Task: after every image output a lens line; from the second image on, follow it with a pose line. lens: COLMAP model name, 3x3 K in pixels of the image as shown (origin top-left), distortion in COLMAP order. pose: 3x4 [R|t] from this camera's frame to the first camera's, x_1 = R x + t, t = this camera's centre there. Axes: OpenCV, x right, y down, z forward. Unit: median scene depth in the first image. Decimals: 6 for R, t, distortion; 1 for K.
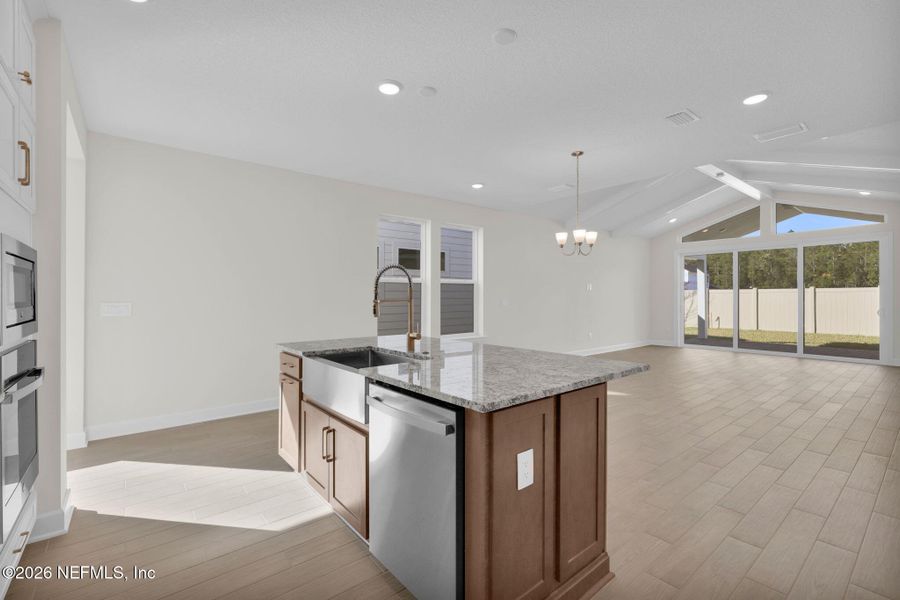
lens RADIAL K [[400.3, 0, 449.0], [0, 400.3, 297.6], [0, 0, 1]] dist [0.002398, -0.000501]
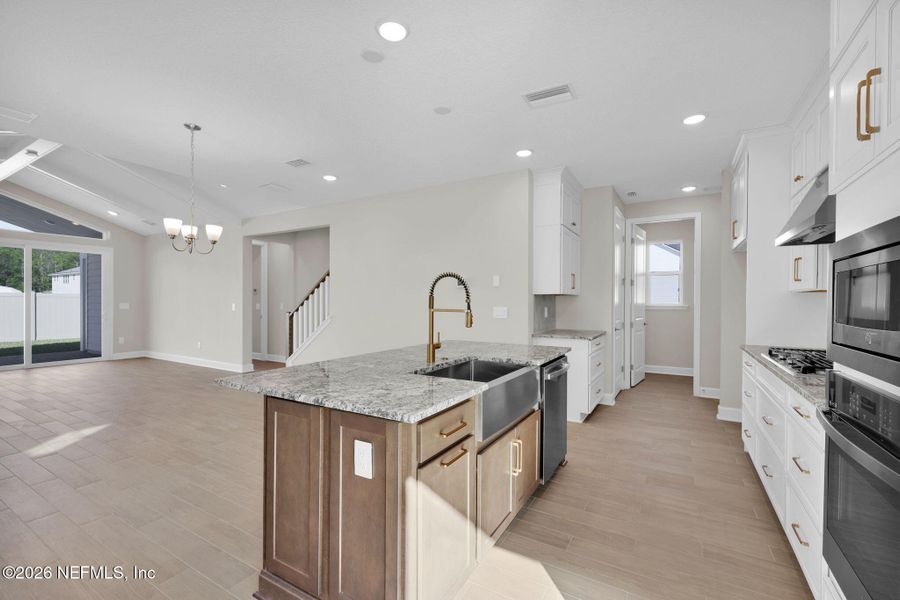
lens RADIAL K [[400.3, 0, 447.8], [0, 400.3, 298.6], [0, 0, 1]] dist [0.002398, -0.000501]
pose [[-0.340833, 0.011751, 0.940051, -0.372216], [-0.003936, 0.999895, -0.013926, -0.001343], [-0.940116, -0.008447, -0.340751, 0.463672]]
